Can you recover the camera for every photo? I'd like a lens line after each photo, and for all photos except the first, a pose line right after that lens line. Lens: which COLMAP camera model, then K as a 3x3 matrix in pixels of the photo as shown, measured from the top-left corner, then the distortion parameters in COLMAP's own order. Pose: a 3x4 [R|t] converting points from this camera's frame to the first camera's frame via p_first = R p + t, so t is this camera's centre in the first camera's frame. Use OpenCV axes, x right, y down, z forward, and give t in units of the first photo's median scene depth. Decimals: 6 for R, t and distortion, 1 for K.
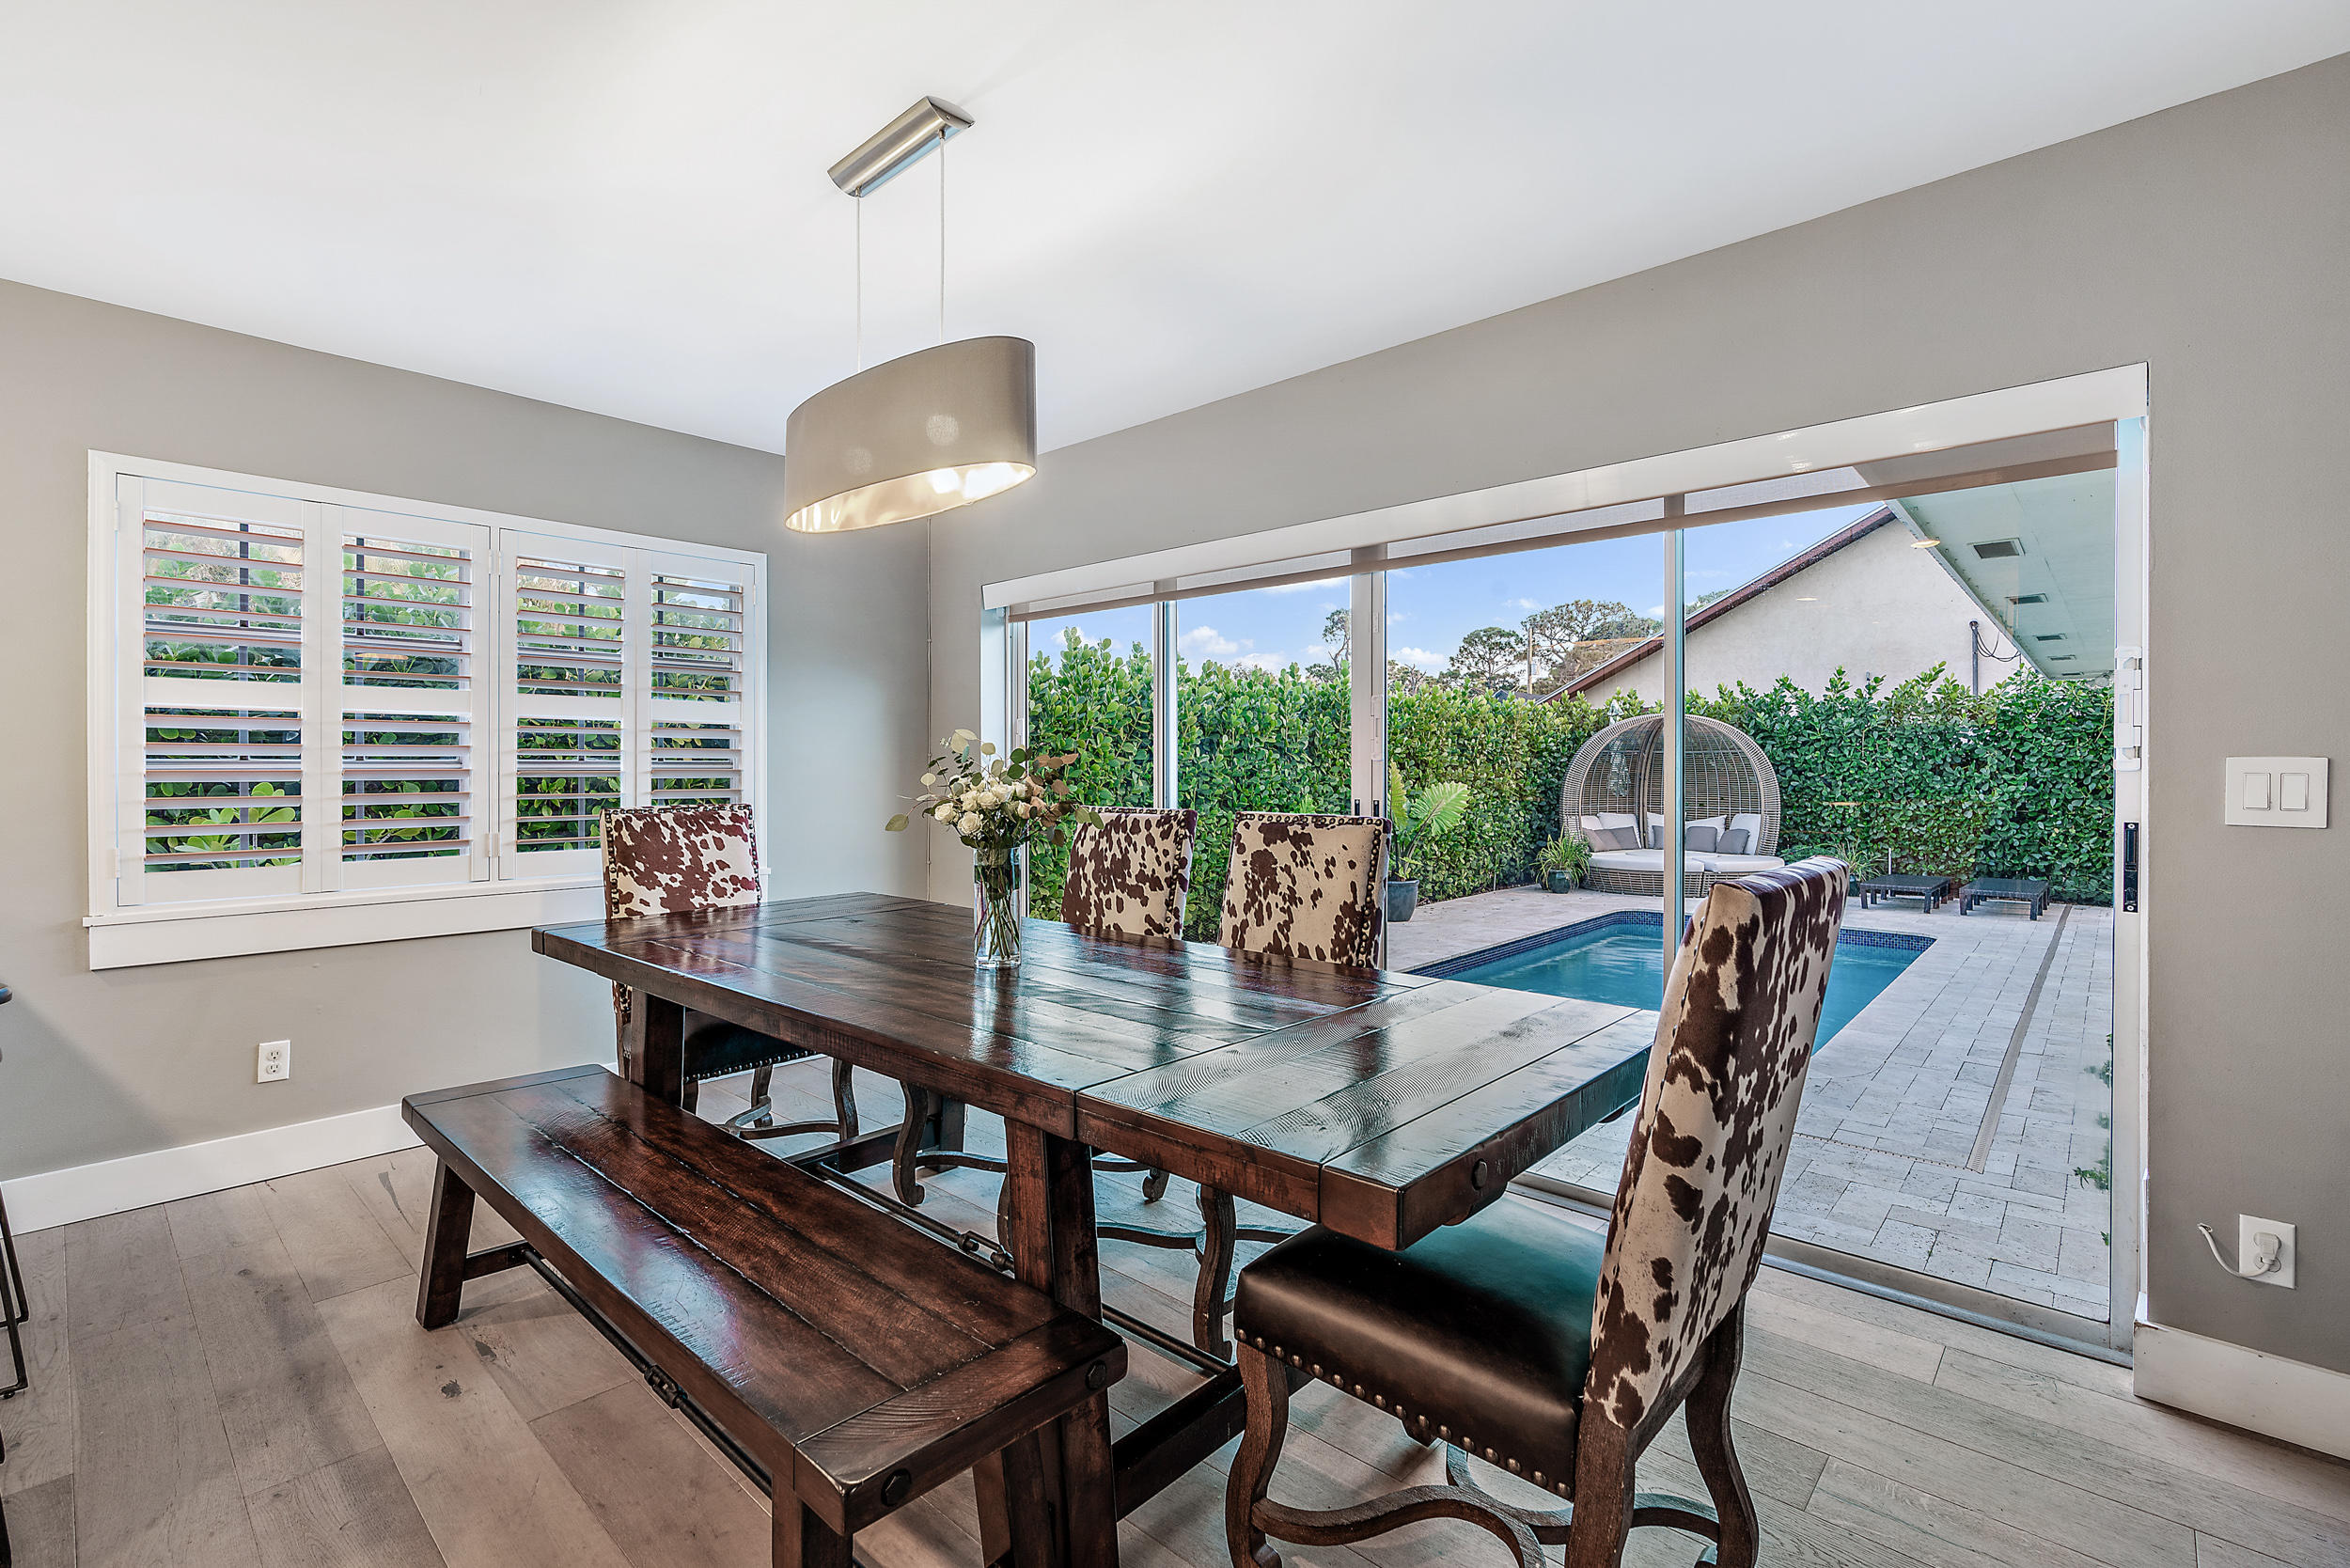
lens RADIAL K [[1060.3, 0, 1171.3], [0, 1060.3, 772.4], [0, 0, 1]] dist [-0.011417, 0.004963]
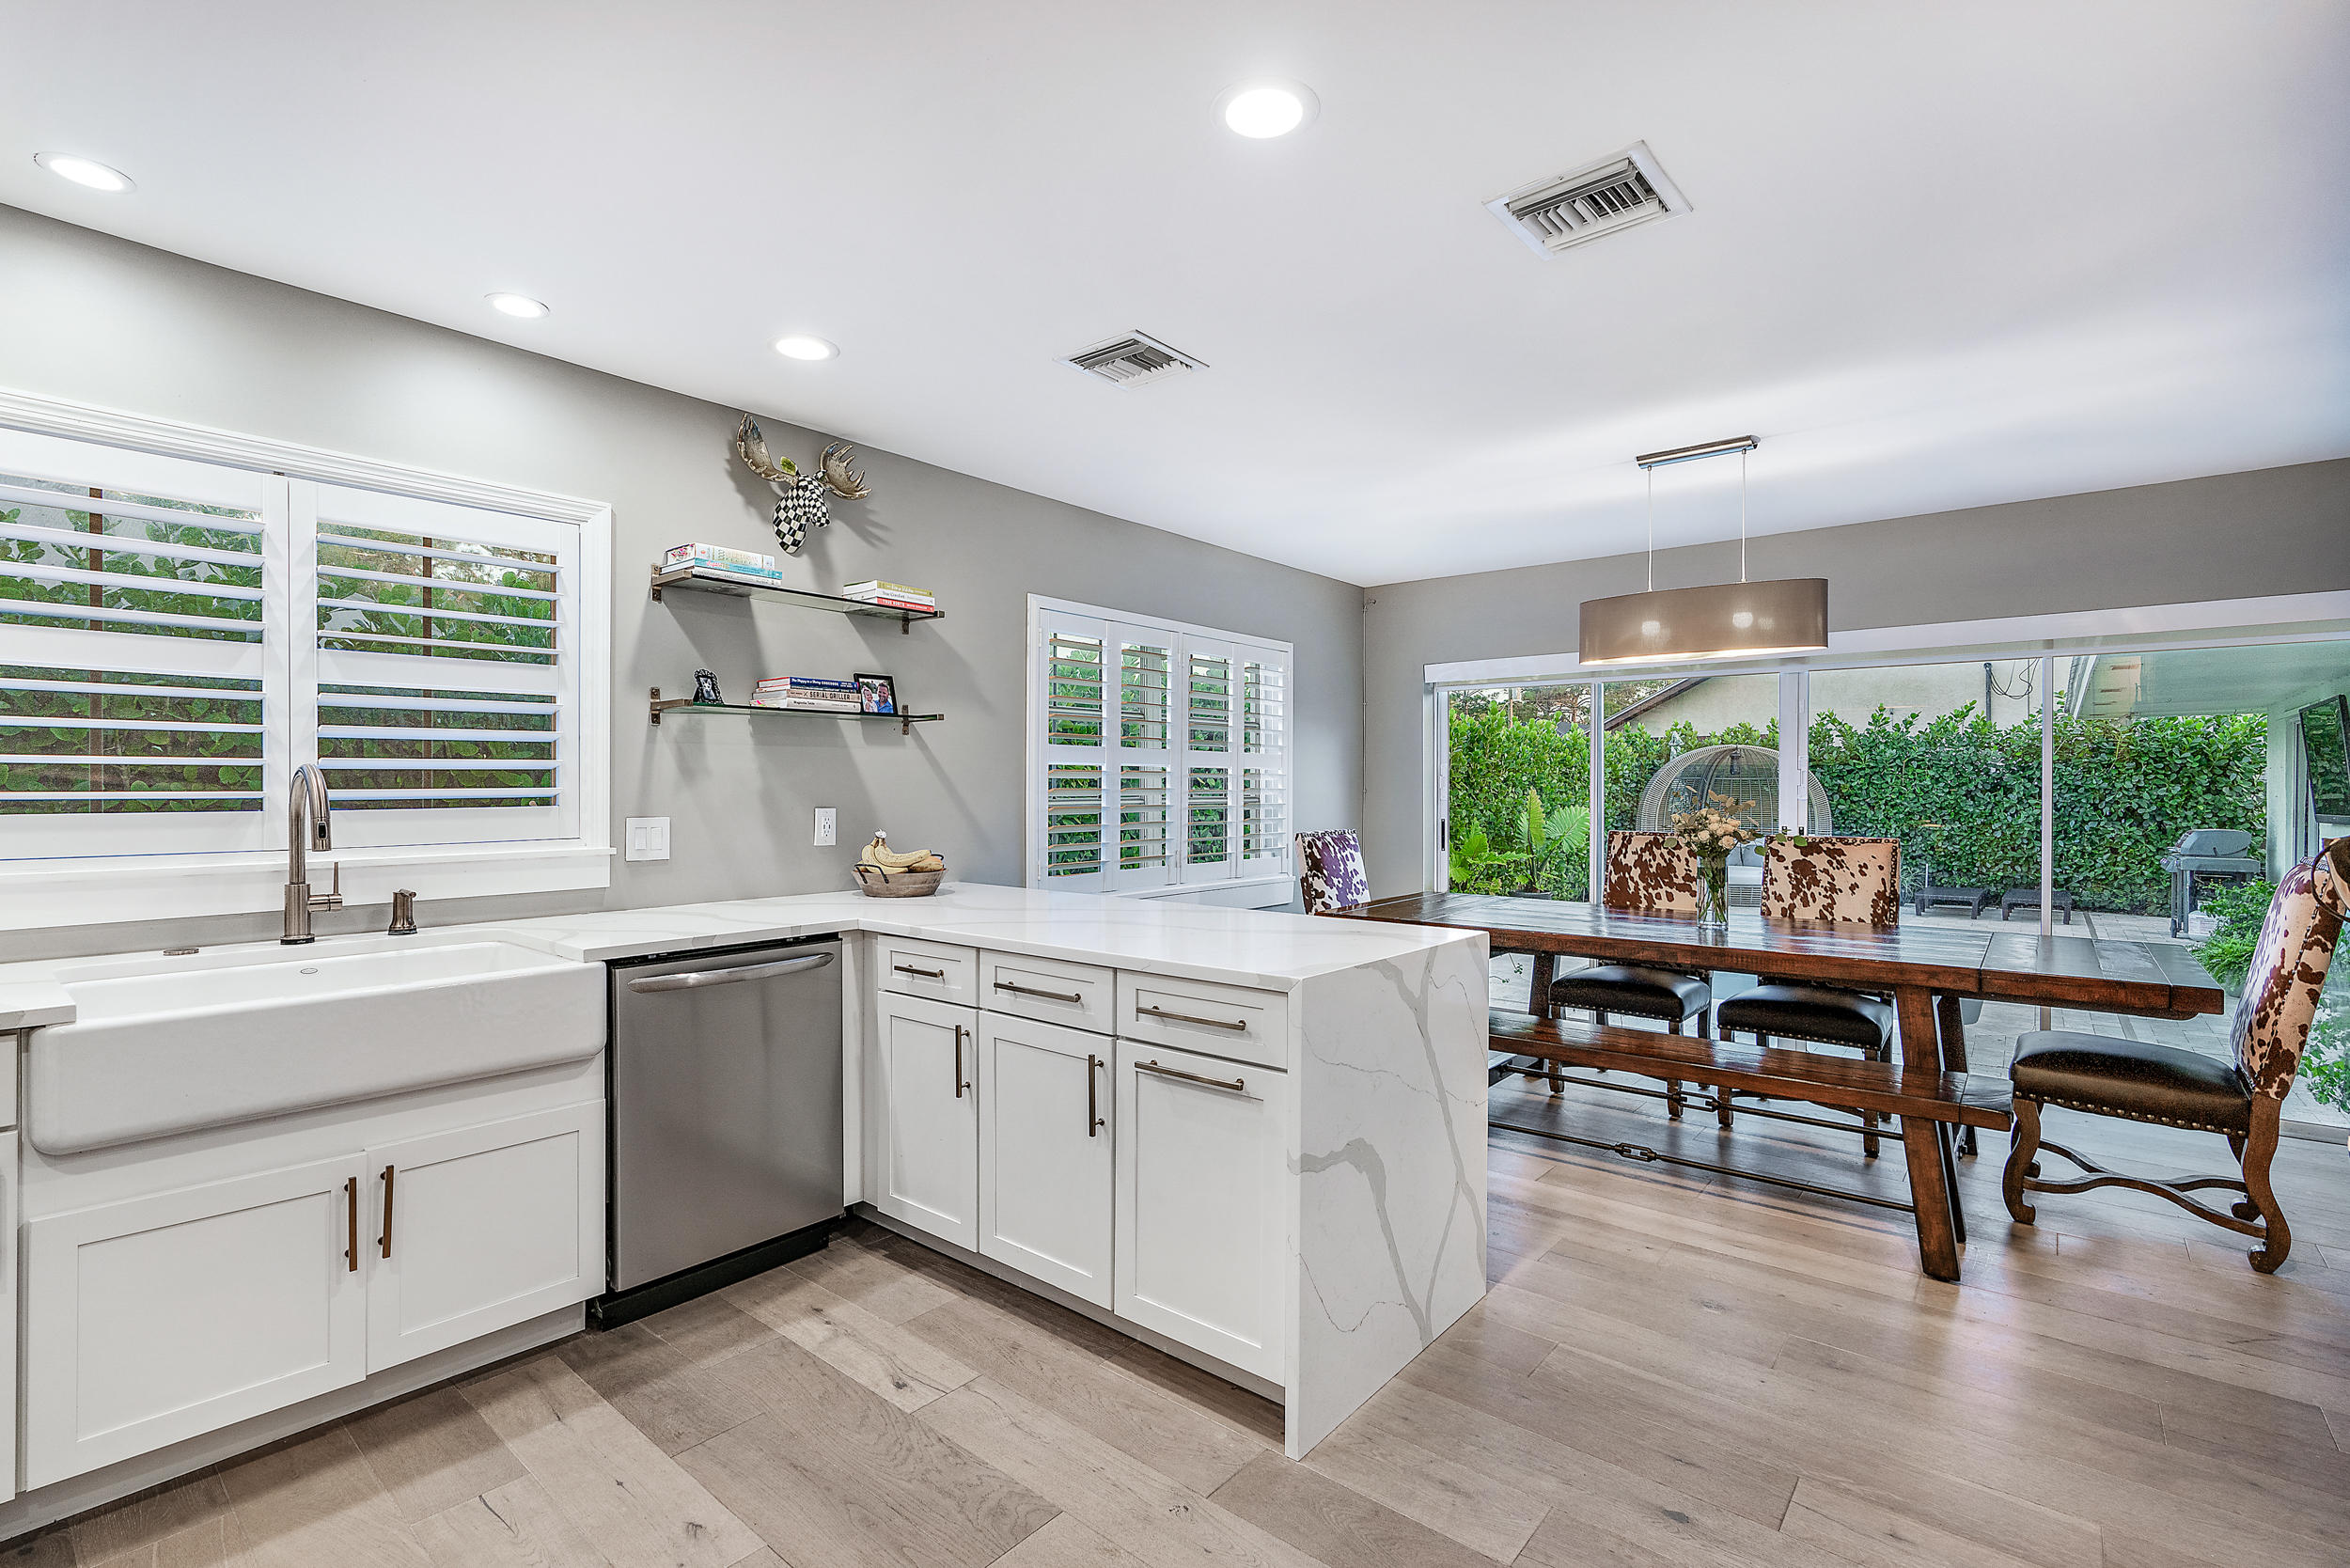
lens RADIAL K [[1060.3, 0, 1182.5], [0, 1060.3, 795.2], [0, 0, 1]] dist [-0.011417, 0.004963]
pose [[0.998928, 0.000366, 0.046300, -0.784098], [-0.000486, 0.999996, 0.002601, -0.021842], [-0.046299, -0.002621, 0.998924, -0.452735]]
